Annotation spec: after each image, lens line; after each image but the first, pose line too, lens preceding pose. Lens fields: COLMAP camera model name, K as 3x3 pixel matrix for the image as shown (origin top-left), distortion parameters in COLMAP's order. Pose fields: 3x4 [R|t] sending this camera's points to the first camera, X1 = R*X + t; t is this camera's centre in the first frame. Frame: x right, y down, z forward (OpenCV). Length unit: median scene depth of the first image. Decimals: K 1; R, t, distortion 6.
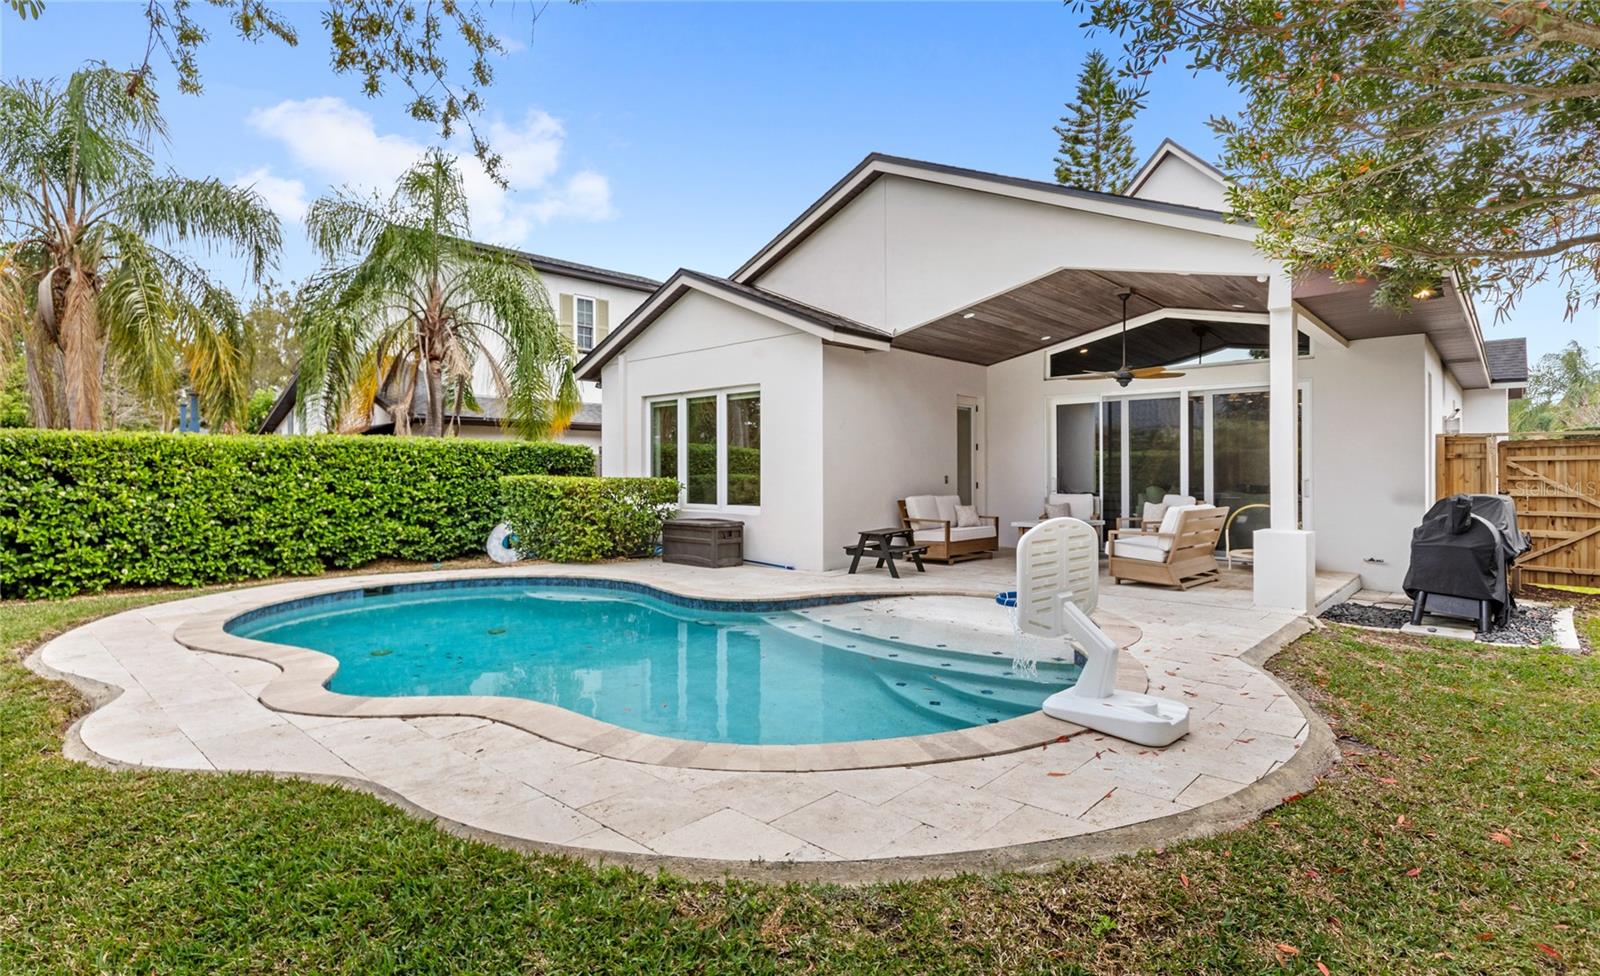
lens RADIAL K [[801.4, 0, 793.4], [0, 801.4, 474.7], [0, 0, 1]] dist [0.016820, 0.000411]
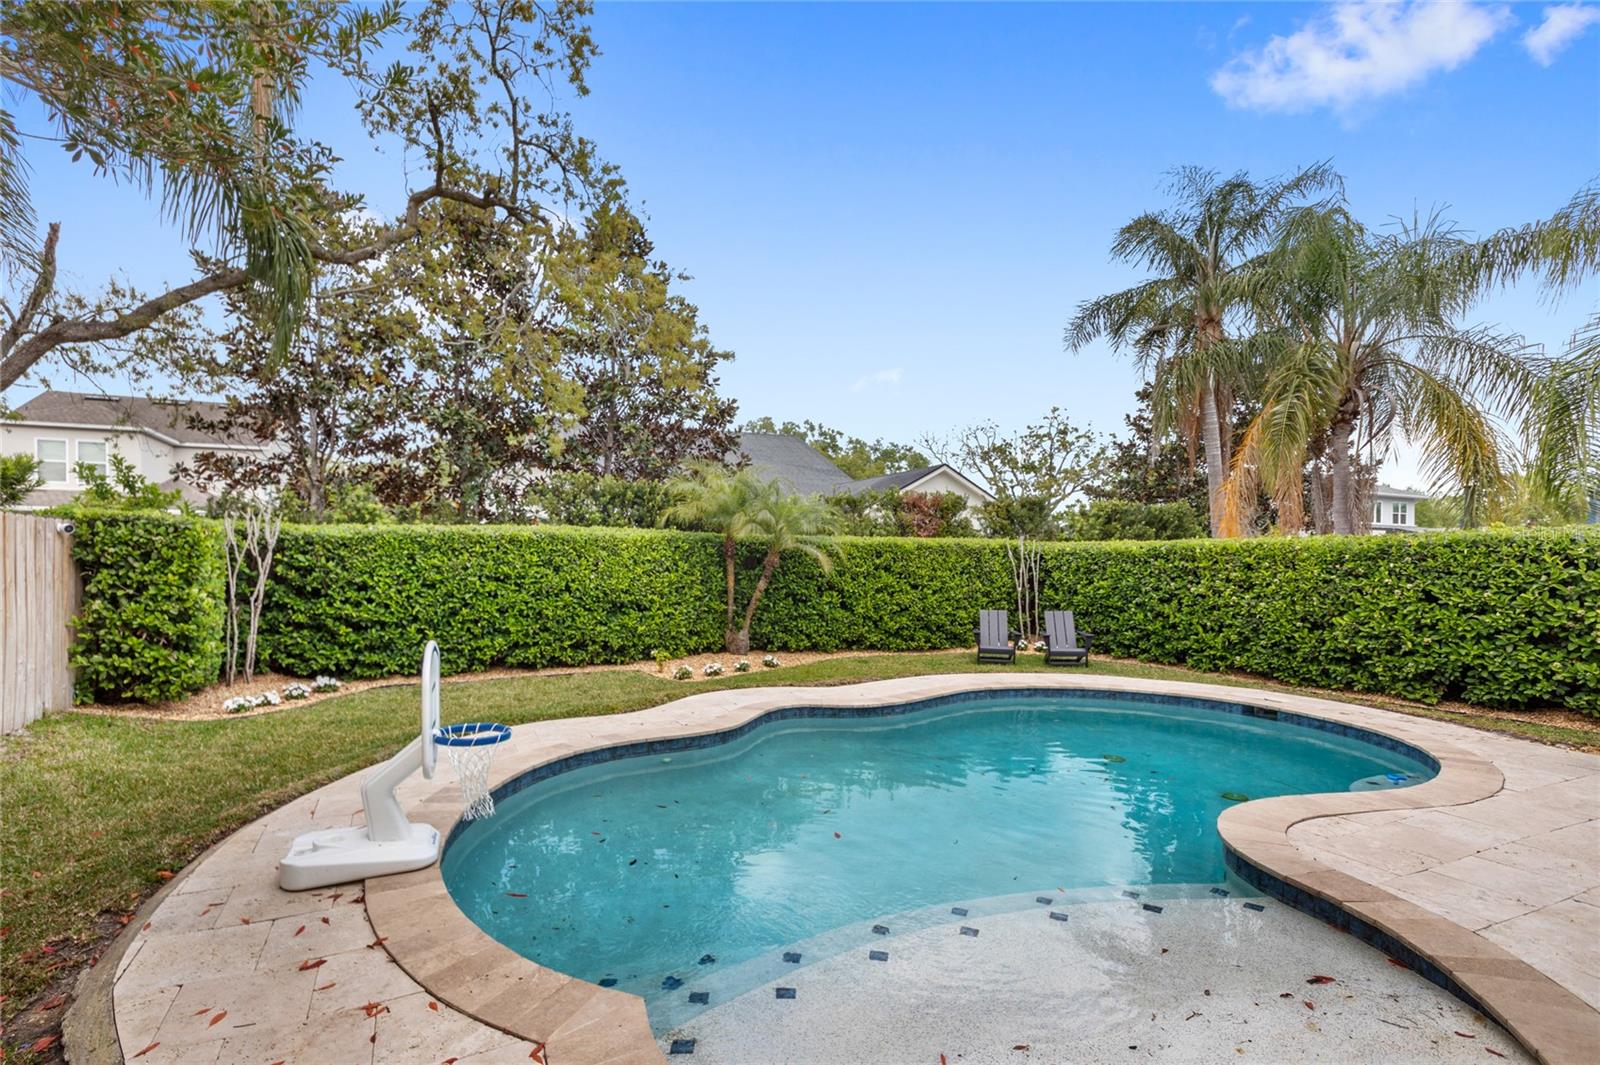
lens RADIAL K [[718.4, 0, 724.5], [0, 718.4, 569.2], [0, 0, 1]] dist [0.005856, -0.001527]
pose [[-0.421331, 0.012883, -0.906815, 0.395356], [-0.006228, 0.999834, 0.017099, -0.020476], [0.906885, 0.012852, -0.421181, 0.700471]]
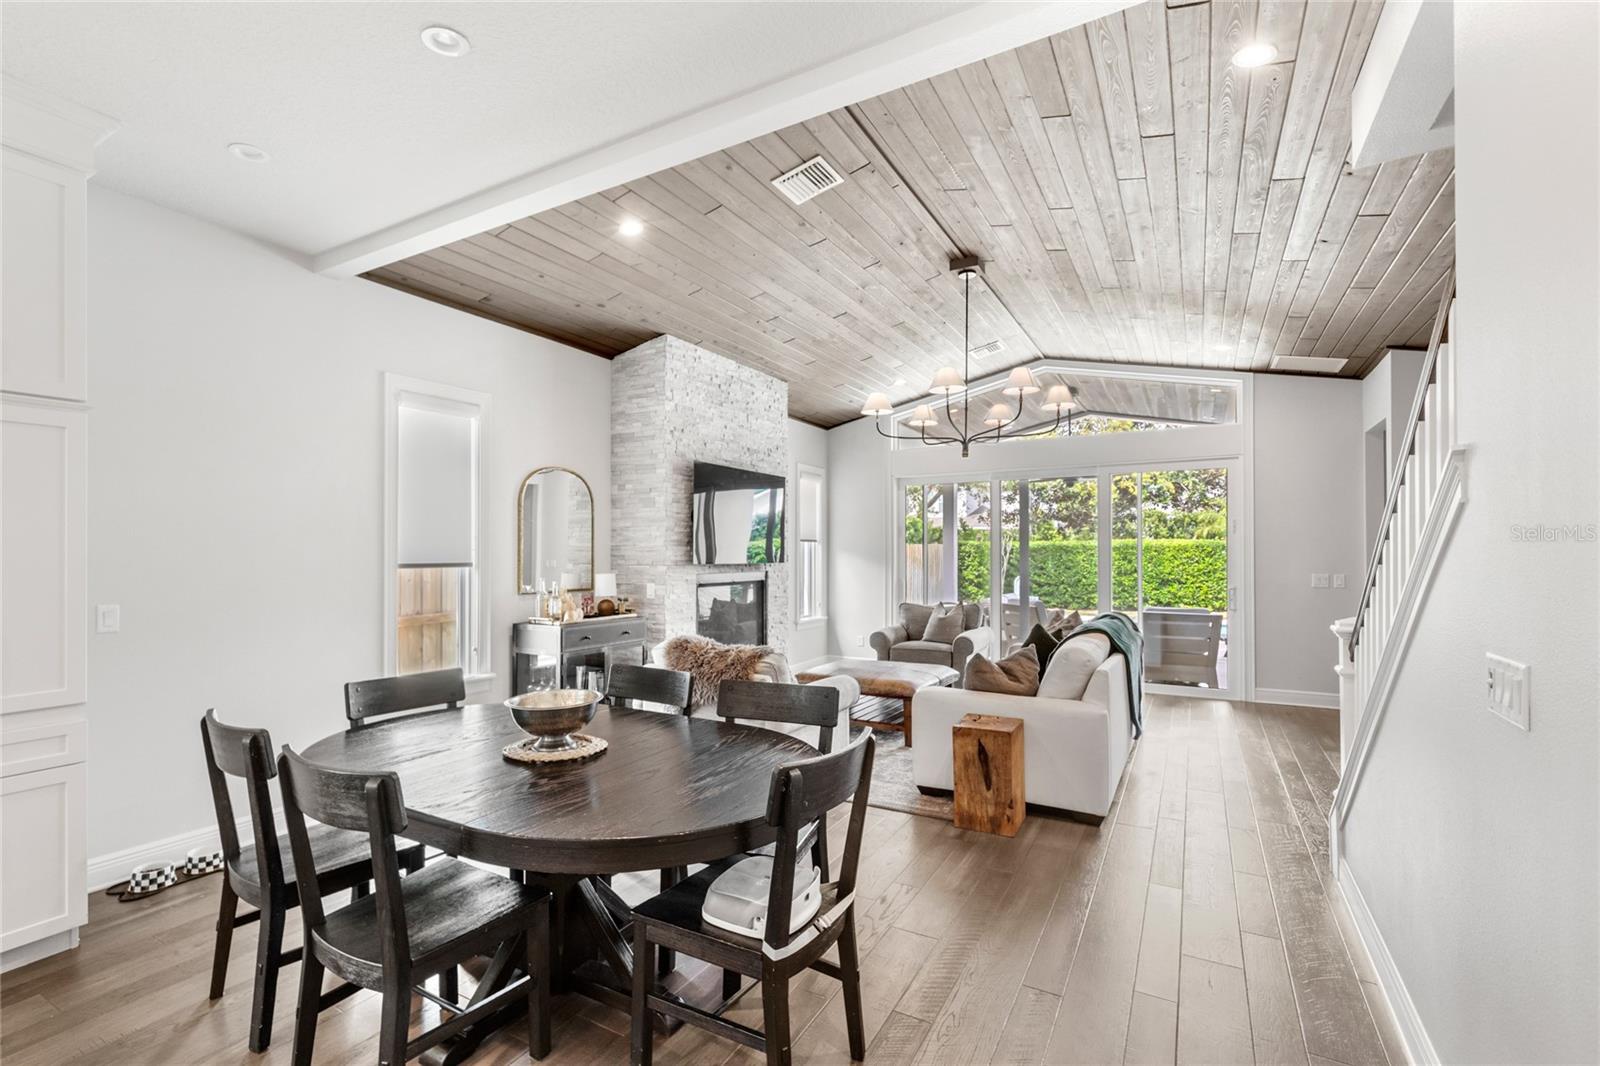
lens RADIAL K [[718.4, 0, 782.5], [0, 718.4, 550.5], [0, 0, 1]] dist [0.005856, -0.001527]
pose [[-0.977115, -0.002241, -0.212700, 1.003274], [-0.002115, 0.999997, -0.000819, -0.029590], [0.212701, -0.000350, -0.977117, 1.886650]]
